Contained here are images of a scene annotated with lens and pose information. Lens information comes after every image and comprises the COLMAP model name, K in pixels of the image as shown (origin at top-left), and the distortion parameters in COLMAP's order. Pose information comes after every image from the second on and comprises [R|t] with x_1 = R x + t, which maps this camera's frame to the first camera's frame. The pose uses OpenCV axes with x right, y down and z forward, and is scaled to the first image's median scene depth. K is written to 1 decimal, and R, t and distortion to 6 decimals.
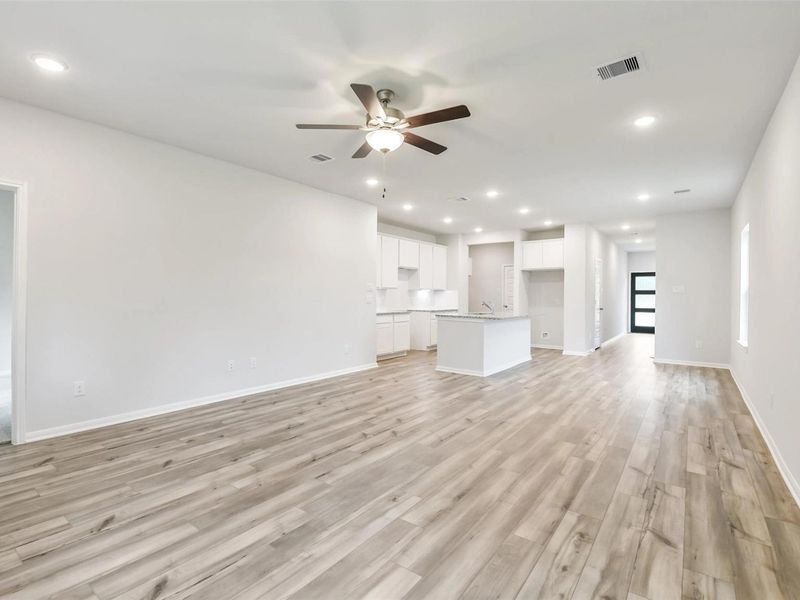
lens RADIAL K [[389.6, 0, 402.4], [0, 389.6, 293.9], [0, 0, 1]] dist [-0.004894, -0.007373]
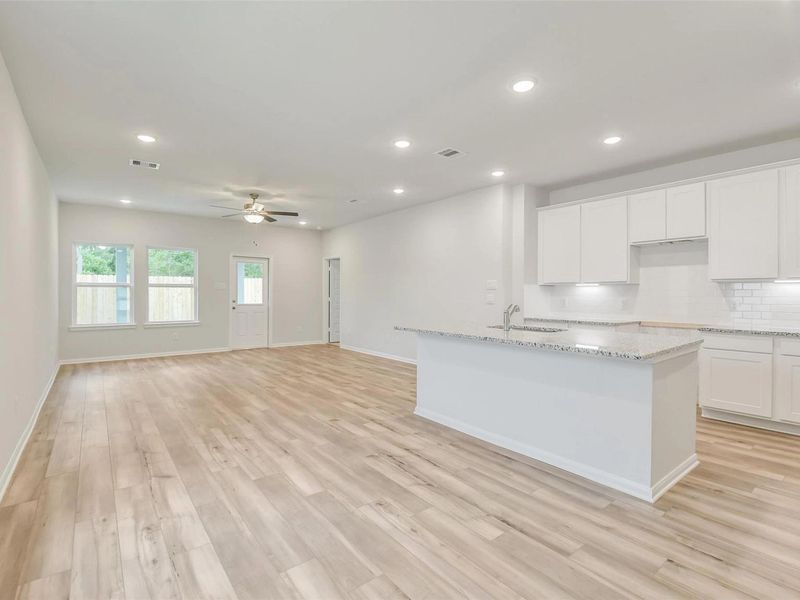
lens RADIAL K [[389.6, 0, 403.4], [0, 389.6, 295.9], [0, 0, 1]] dist [-0.004894, -0.007373]
pose [[-0.256659, -0.001981, -0.966500, 0.804835], [0.001670, 0.999995, -0.002494, 0.008712], [0.966501, -0.002254, -0.256655, 1.065104]]
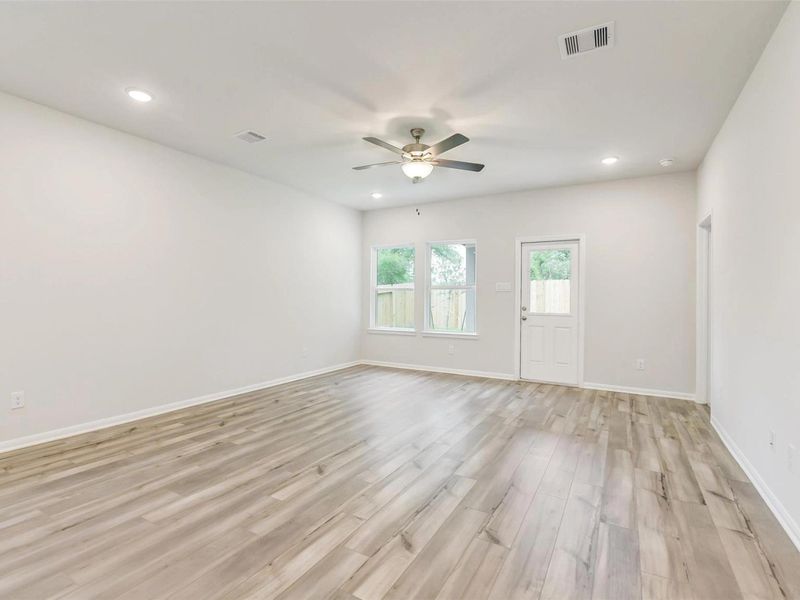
lens RADIAL K [[389.6, 0, 401.2], [0, 389.6, 297.7], [0, 0, 1]] dist [-0.004894, -0.007373]
pose [[-0.992561, -0.013421, -0.121003, 0.068736], [-0.012549, 0.999890, -0.007961, 0.008611], [0.121097, -0.006384, -0.992620, 1.030442]]
